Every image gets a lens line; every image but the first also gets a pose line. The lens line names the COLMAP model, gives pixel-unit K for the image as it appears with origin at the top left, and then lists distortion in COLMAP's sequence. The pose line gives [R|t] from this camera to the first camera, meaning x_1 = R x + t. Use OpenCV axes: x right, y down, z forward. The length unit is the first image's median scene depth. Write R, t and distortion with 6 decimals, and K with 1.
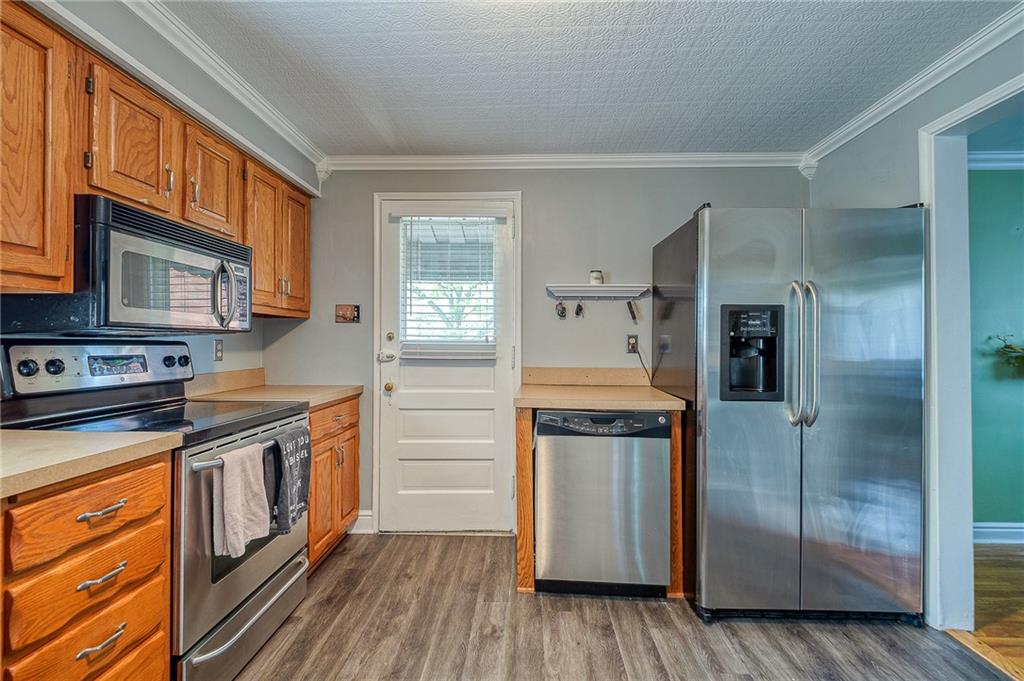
lens RADIAL K [[447.4, 0, 512.0], [0, 447.4, 340.5], [0, 0, 1]] dist [-0.000021, -0.000360]
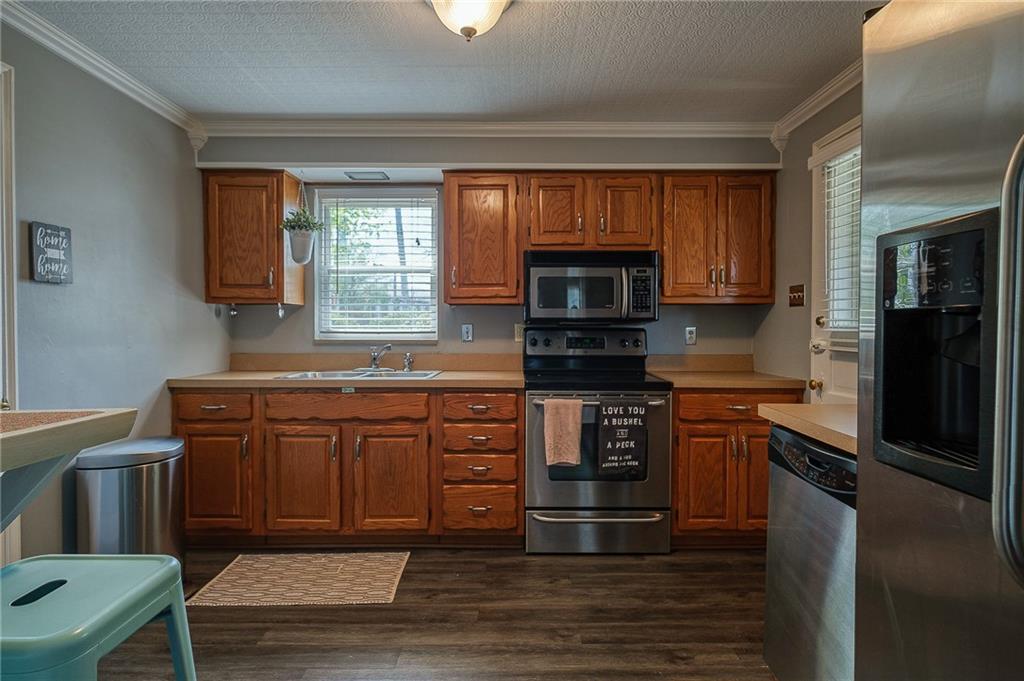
lens RADIAL K [[539.5, 0, 512.0], [0, 539.5, 340.5], [0, 0, 1]] dist [-0.000647, 0.000166]
pose [[0.040577, 0.022561, -0.998922, 0.906315], [0.003326, 0.999736, 0.022714, 0.001180], [0.999171, -0.004244, 0.040492, 0.573430]]
